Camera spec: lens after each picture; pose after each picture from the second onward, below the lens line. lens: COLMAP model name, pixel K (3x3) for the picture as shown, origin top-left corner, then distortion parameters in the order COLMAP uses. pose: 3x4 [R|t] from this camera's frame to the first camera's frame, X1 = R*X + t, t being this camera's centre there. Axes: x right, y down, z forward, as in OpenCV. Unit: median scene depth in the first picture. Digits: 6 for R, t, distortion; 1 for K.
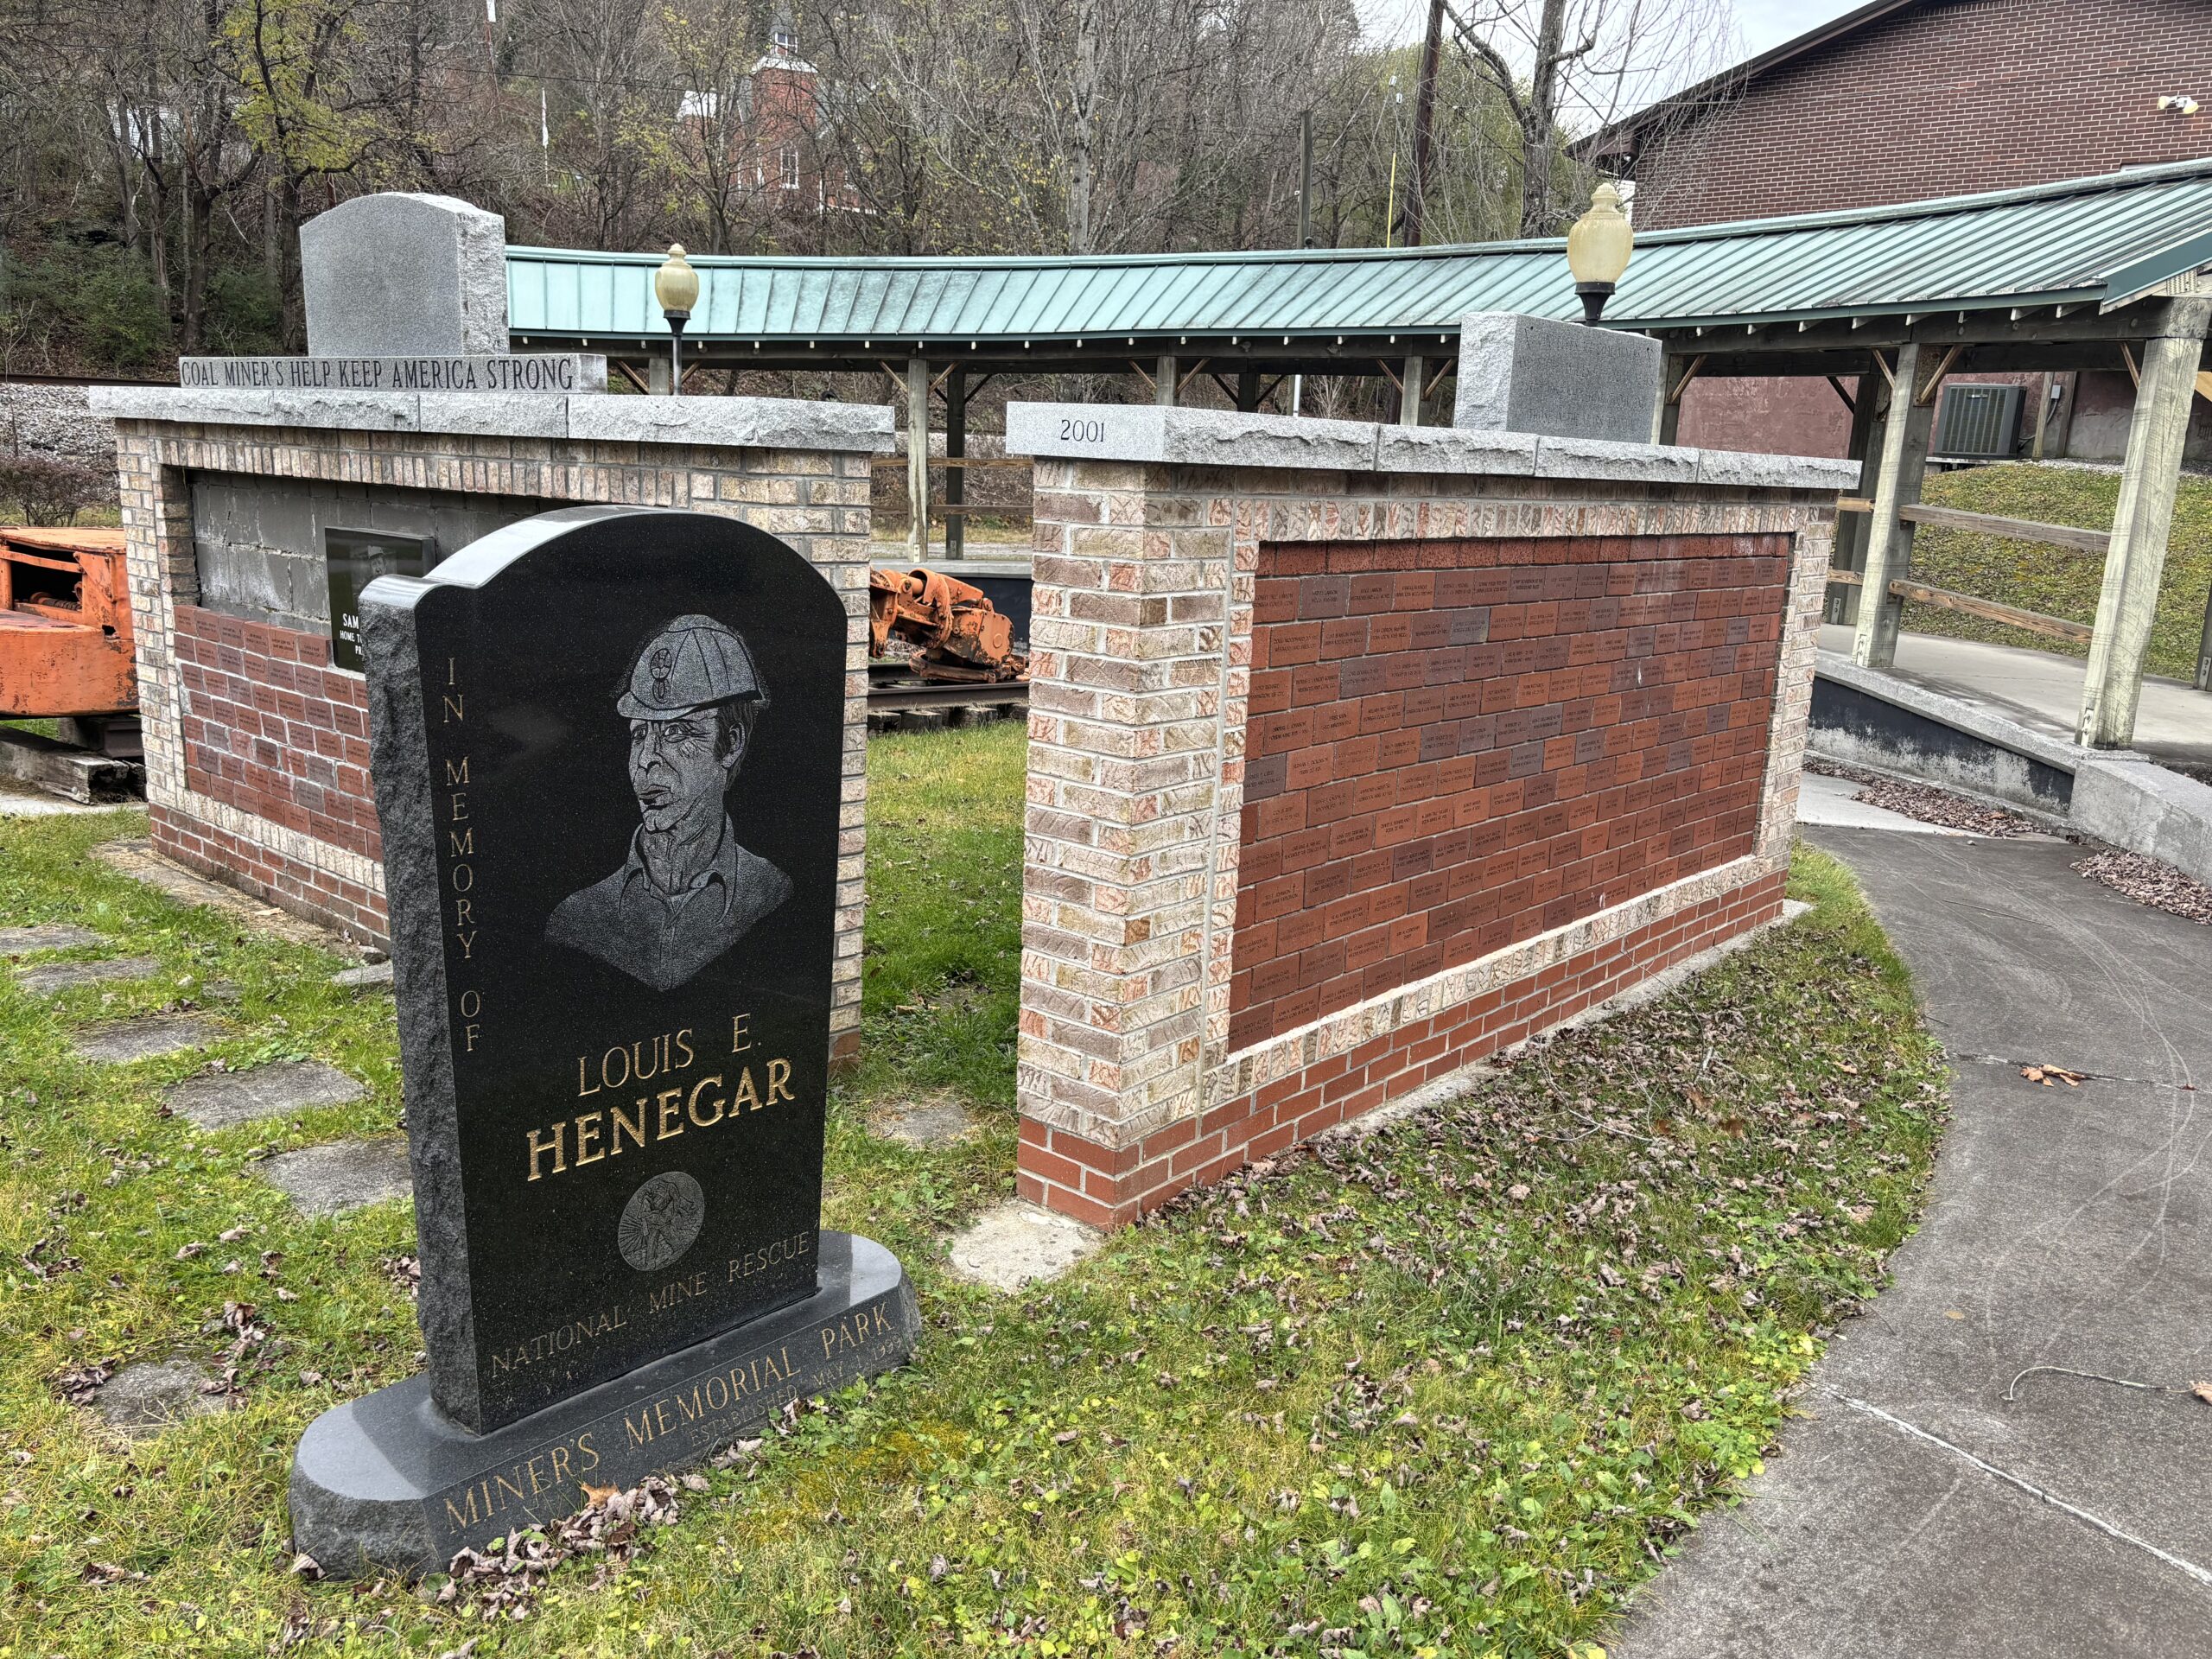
lens RADIAL K [[1696.4, 0, 1106.0], [0, 1696.4, 829.5], [0, 0, 1]] dist [0.079614, -0.094424]
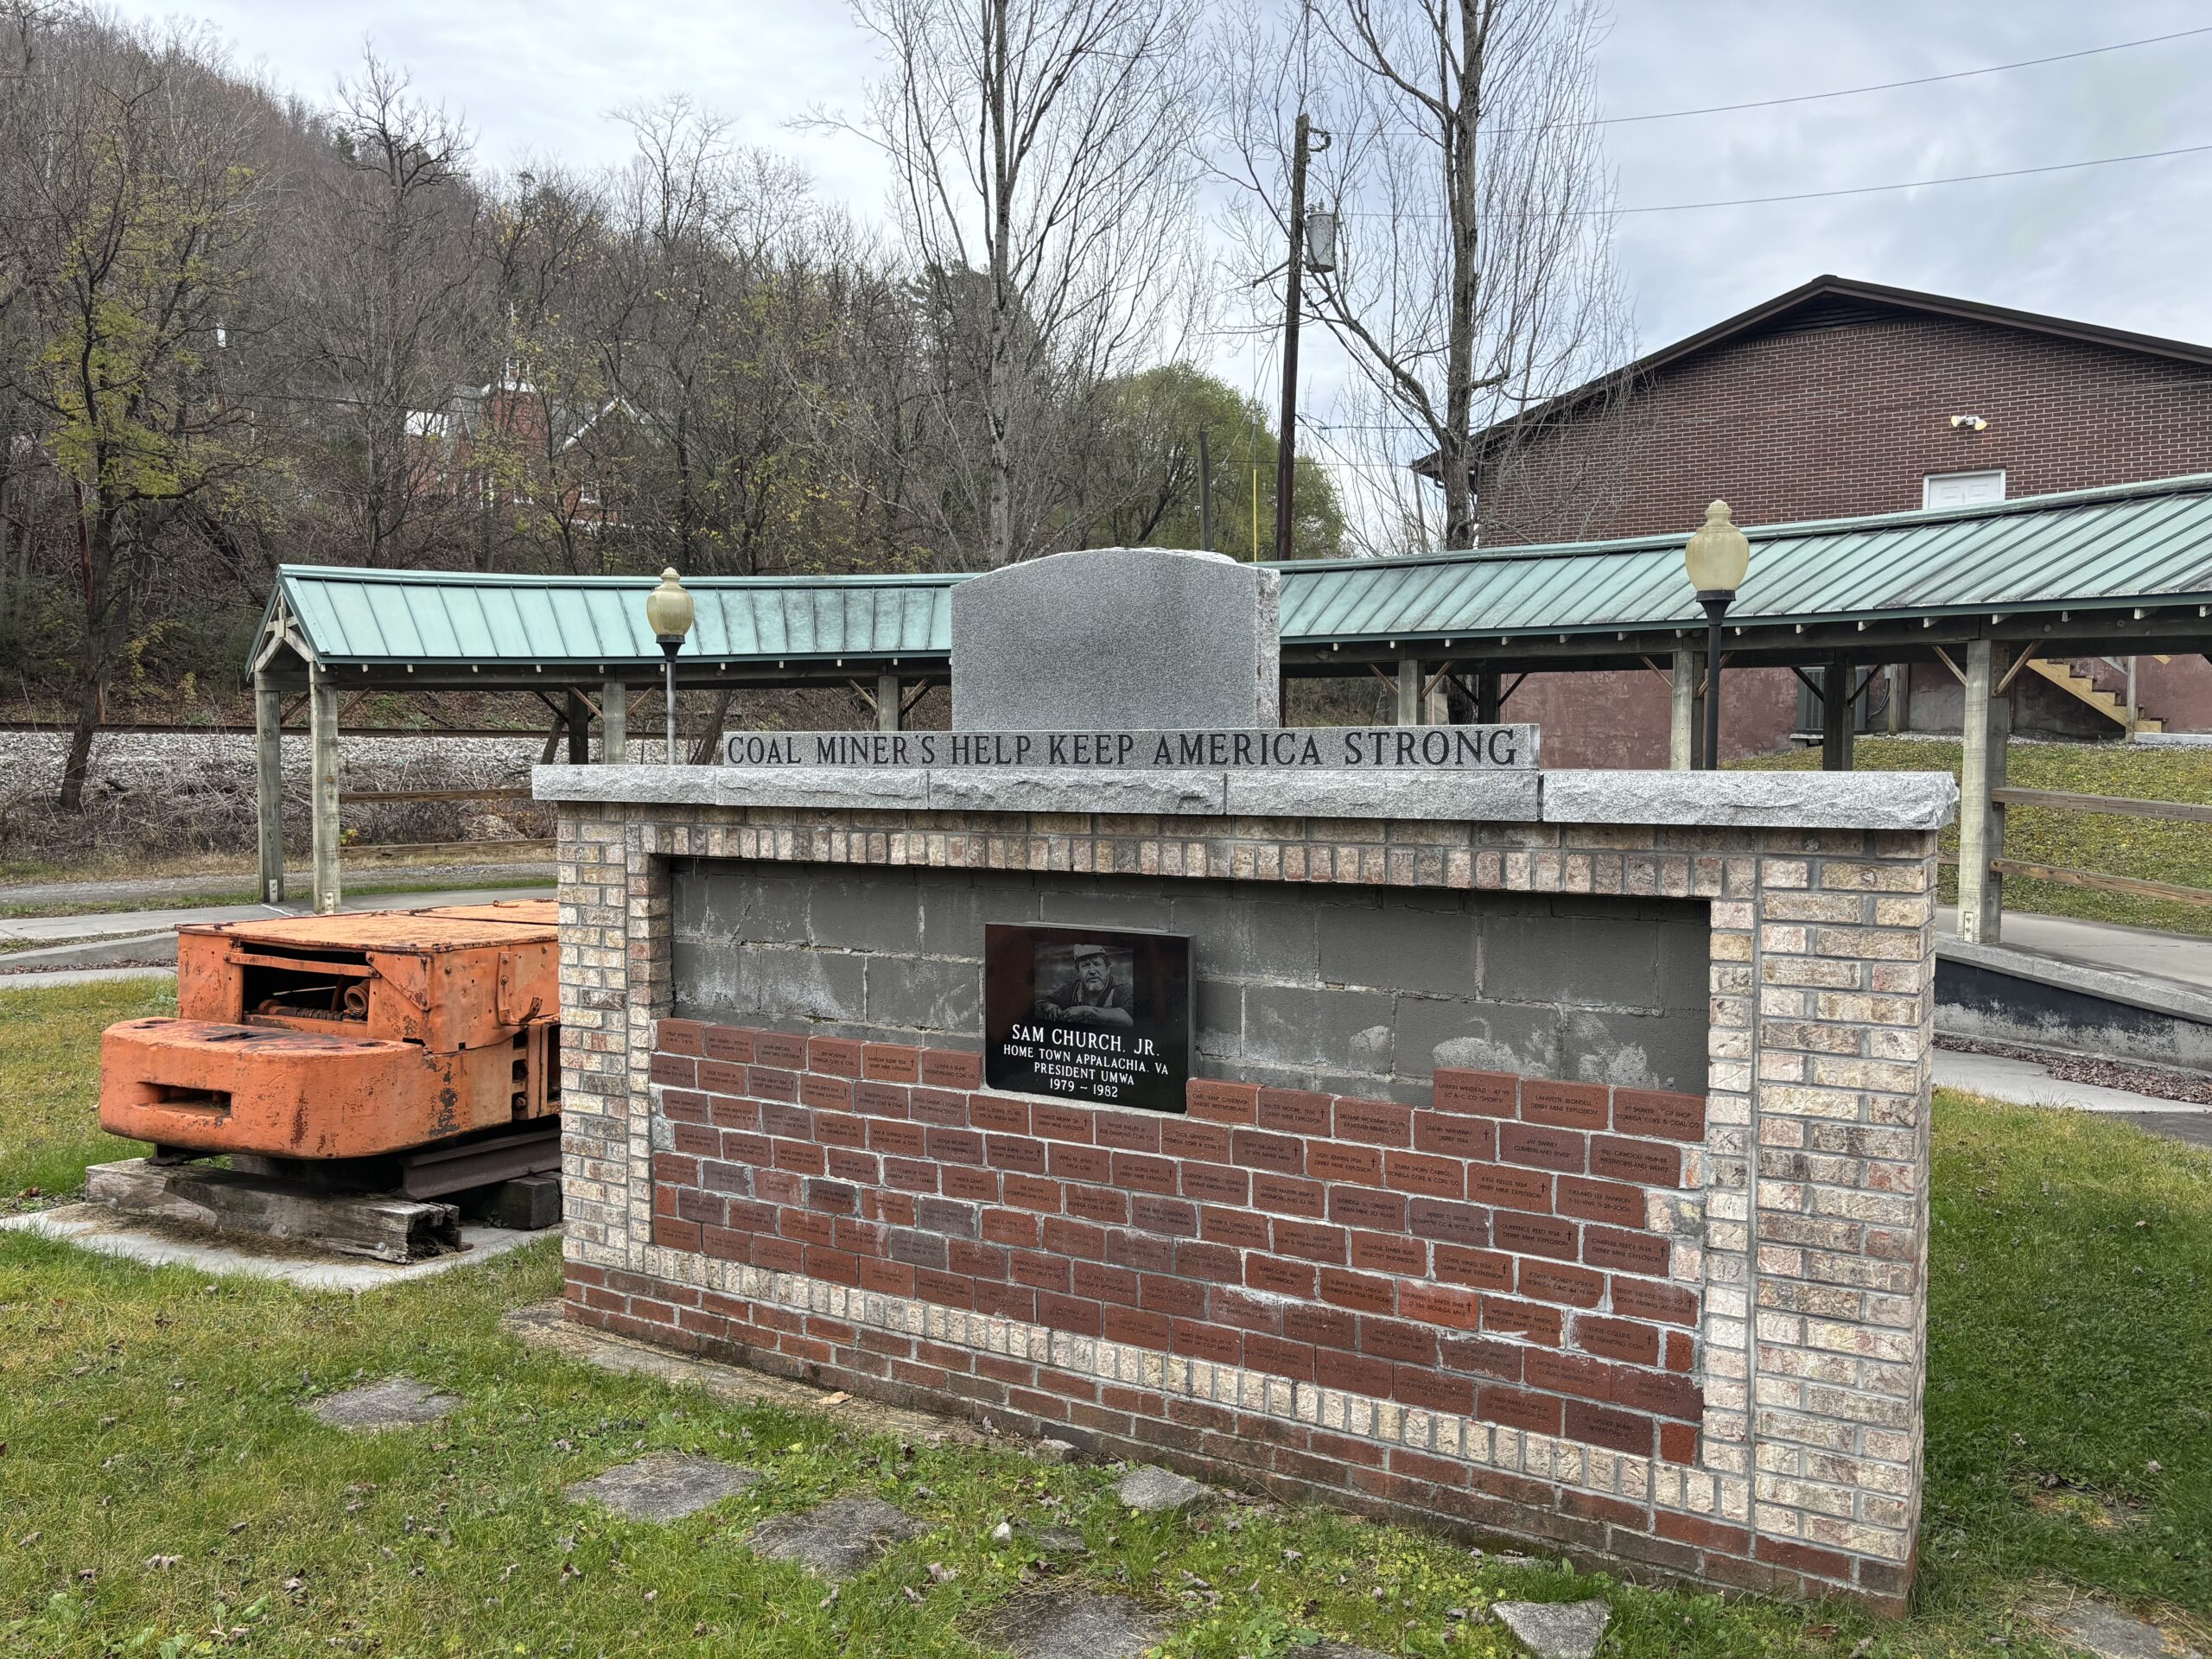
lens RADIAL K [[1686.0, 0, 1106.0], [0, 1686.0, 829.5], [0, 0, 1]] dist [0.073259, -0.098474]
pose [[0.982616, -0.046440, 0.179747, -0.503901], [0.075171, 0.984814, -0.156496, -0.081890], [-0.169750, 0.167287, 0.971185, 0.167598]]
